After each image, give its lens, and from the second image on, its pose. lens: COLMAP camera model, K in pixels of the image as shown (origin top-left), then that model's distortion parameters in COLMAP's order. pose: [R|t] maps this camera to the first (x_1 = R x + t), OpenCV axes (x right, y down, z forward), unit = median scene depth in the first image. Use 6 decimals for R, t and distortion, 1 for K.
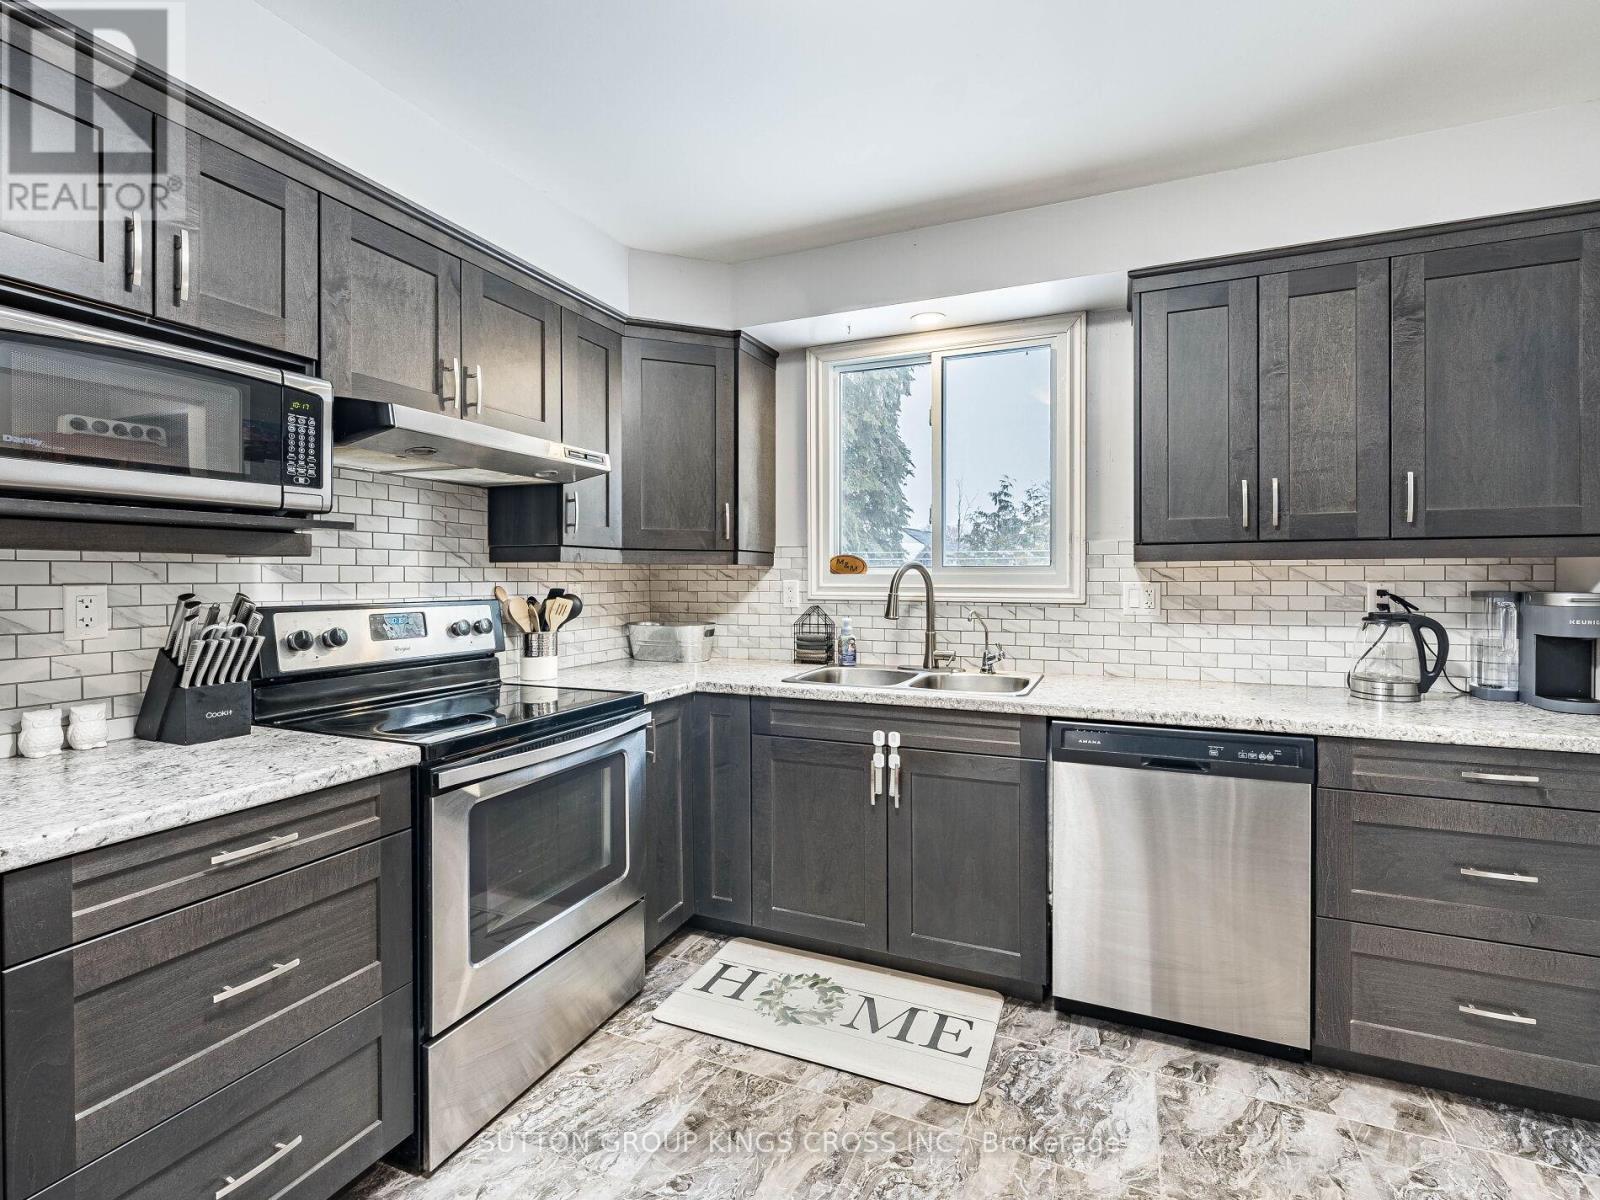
lens RADIAL K [[736.1, 0, 759.9], [0, 736.1, 576.2], [0, 0, 1]] dist [-0.000675, -0.000159]
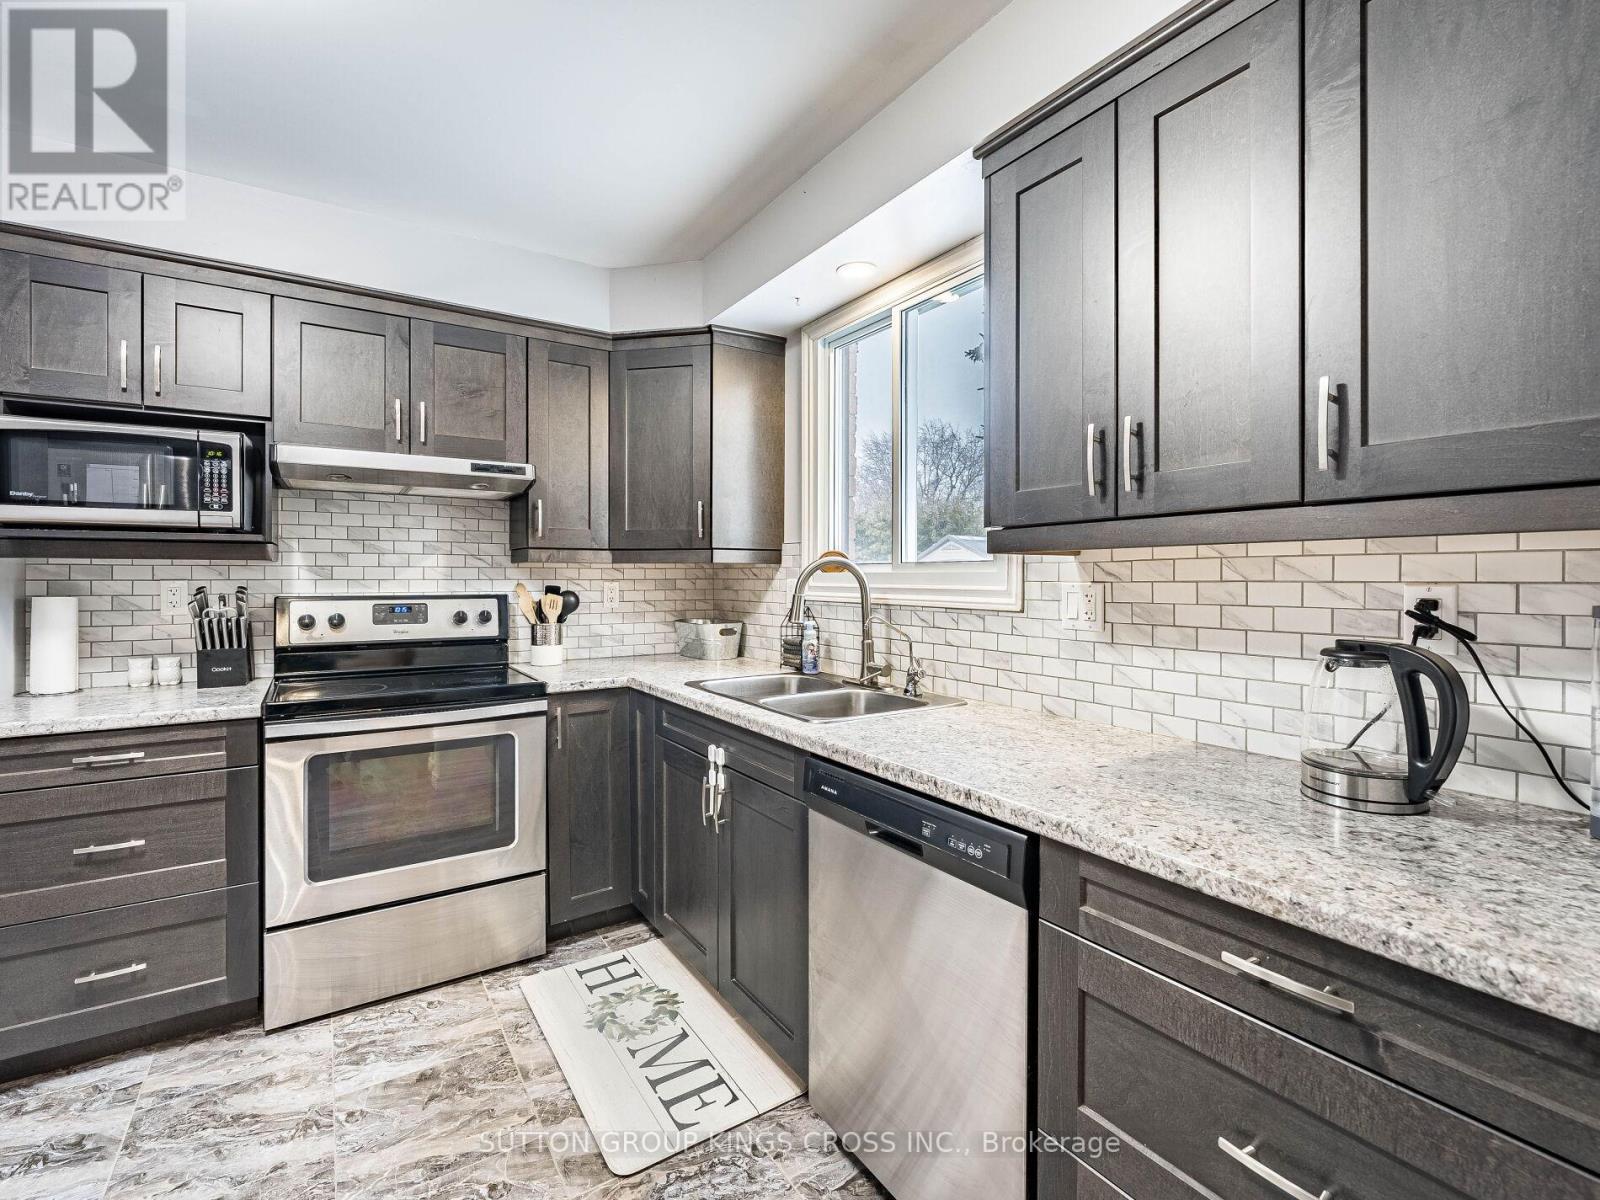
lens RADIAL K [[728.0, 0, 798.2], [0, 728.0, 575.0], [0, 0, 1]] dist [-0.000791, -0.000476]
pose [[0.837611, -0.000832, -0.546266, 0.699123], [0.000264, 0.999999, -0.001117, 0.001581], [0.546267, 0.000792, 0.837611, 0.289984]]
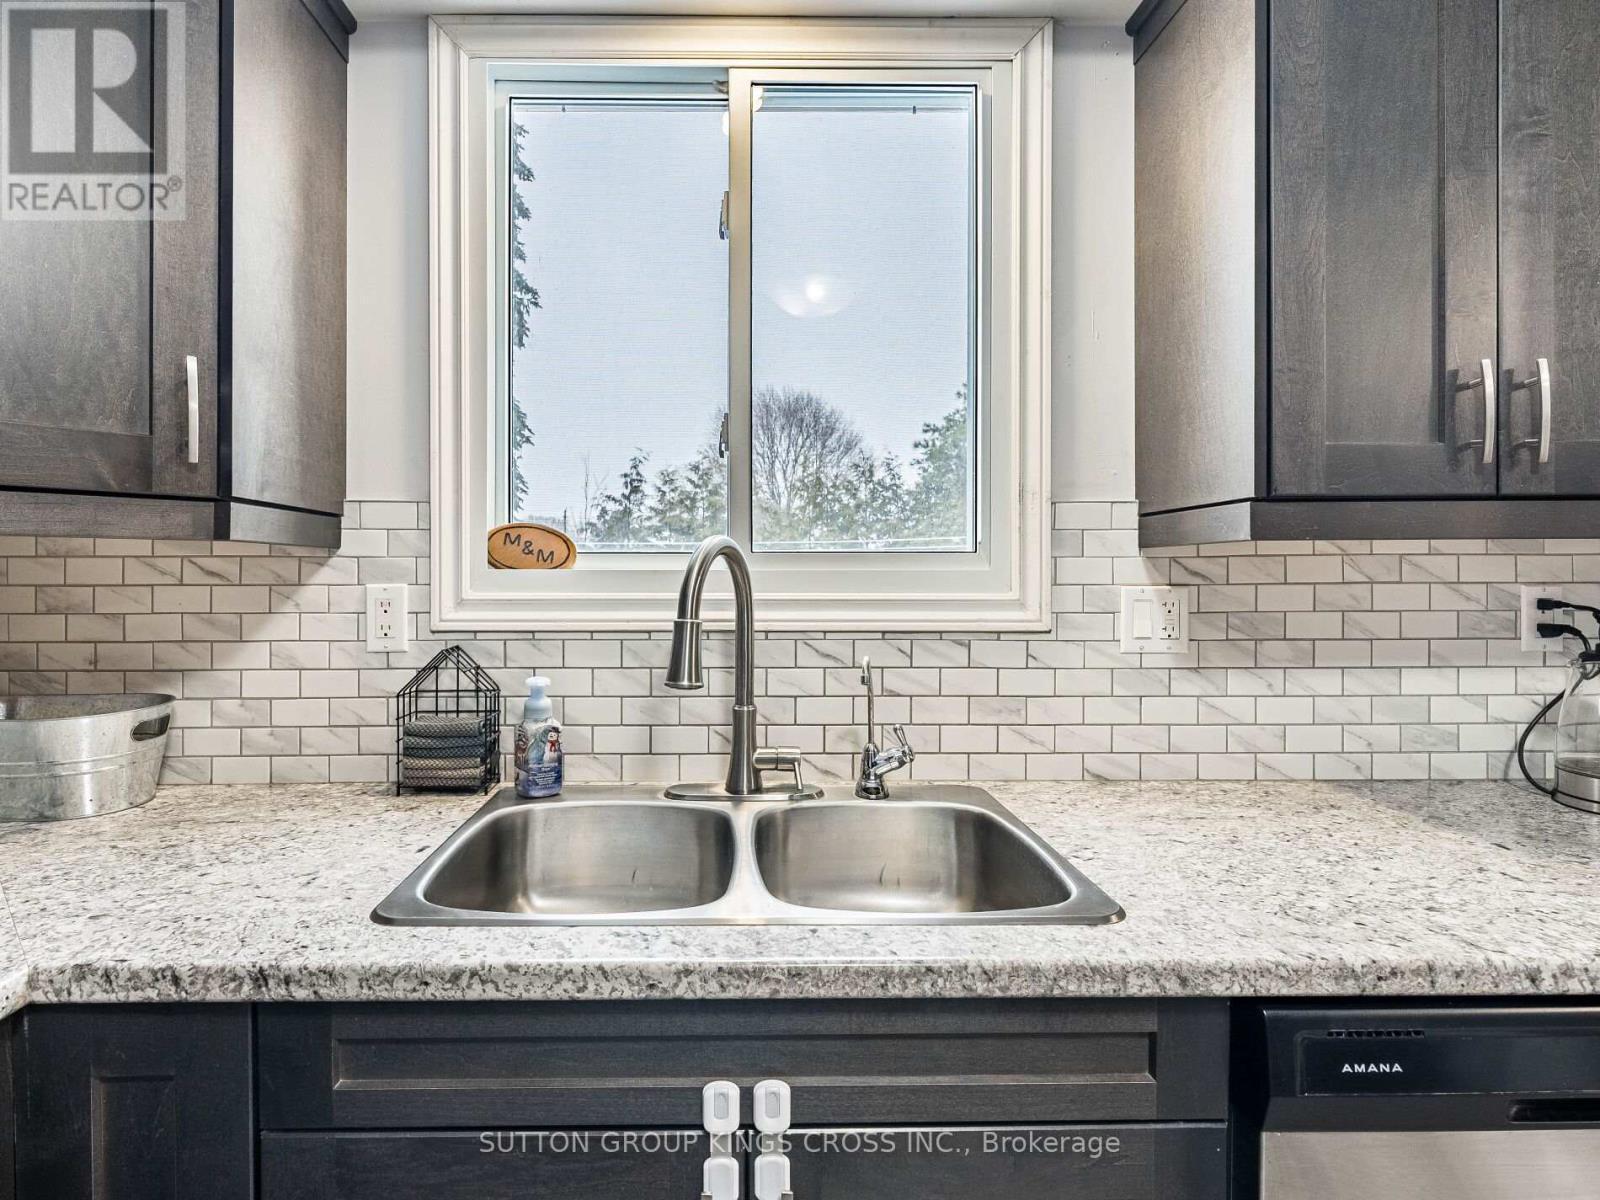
lens RADIAL K [[811.1, 0, 683.6], [0, 811.1, 573.9], [0, 0, 1]] dist [-0.000507, -0.000630]
pose [[0.911127, 0.000515, 0.412125, 0.008819], [0.000149, 0.999999, -0.001580, 0.000818], [-0.412125, 0.001501, 0.911126, 0.663572]]
